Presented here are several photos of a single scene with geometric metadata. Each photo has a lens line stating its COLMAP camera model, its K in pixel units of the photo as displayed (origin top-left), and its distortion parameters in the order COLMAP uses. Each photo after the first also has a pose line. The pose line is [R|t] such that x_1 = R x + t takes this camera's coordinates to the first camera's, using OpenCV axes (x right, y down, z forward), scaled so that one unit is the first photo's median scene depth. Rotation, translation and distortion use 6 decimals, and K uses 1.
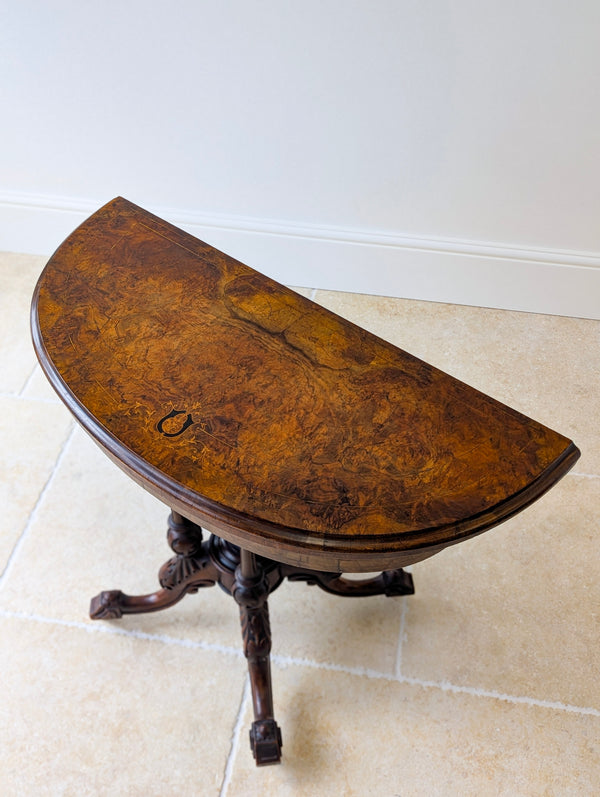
lens RADIAL K [[849.7, 0, 313.1], [0, 849.7, 385.1], [0, 0, 1]] dist [0.042379, 0.000000]
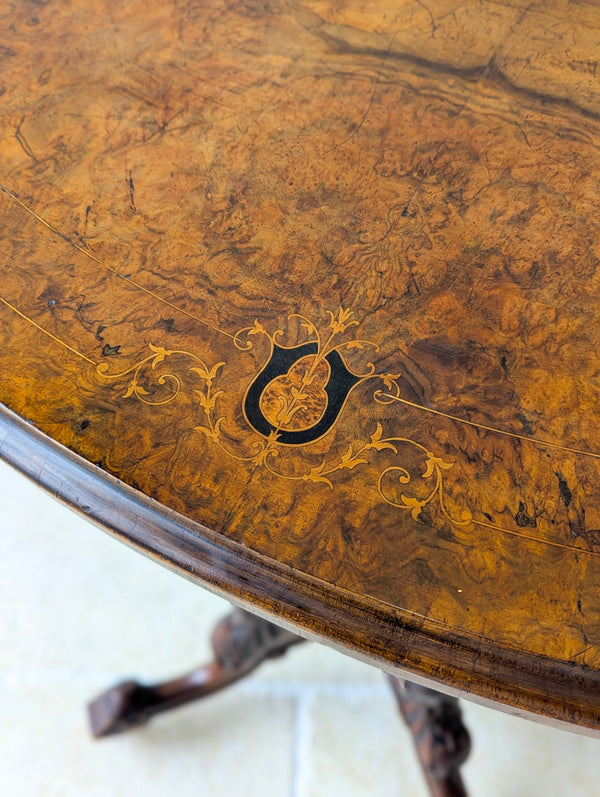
lens RADIAL K [[880.9, 0, 296.0], [0, 880.9, 367.1], [0, 0, 1]] dist [0.043269, 0.000000]
pose [[0.977309, -0.198405, 0.074174, -0.164571], [0.185064, 0.970160, 0.156656, -0.012154], [-0.103042, -0.139374, 0.984864, 0.613686]]
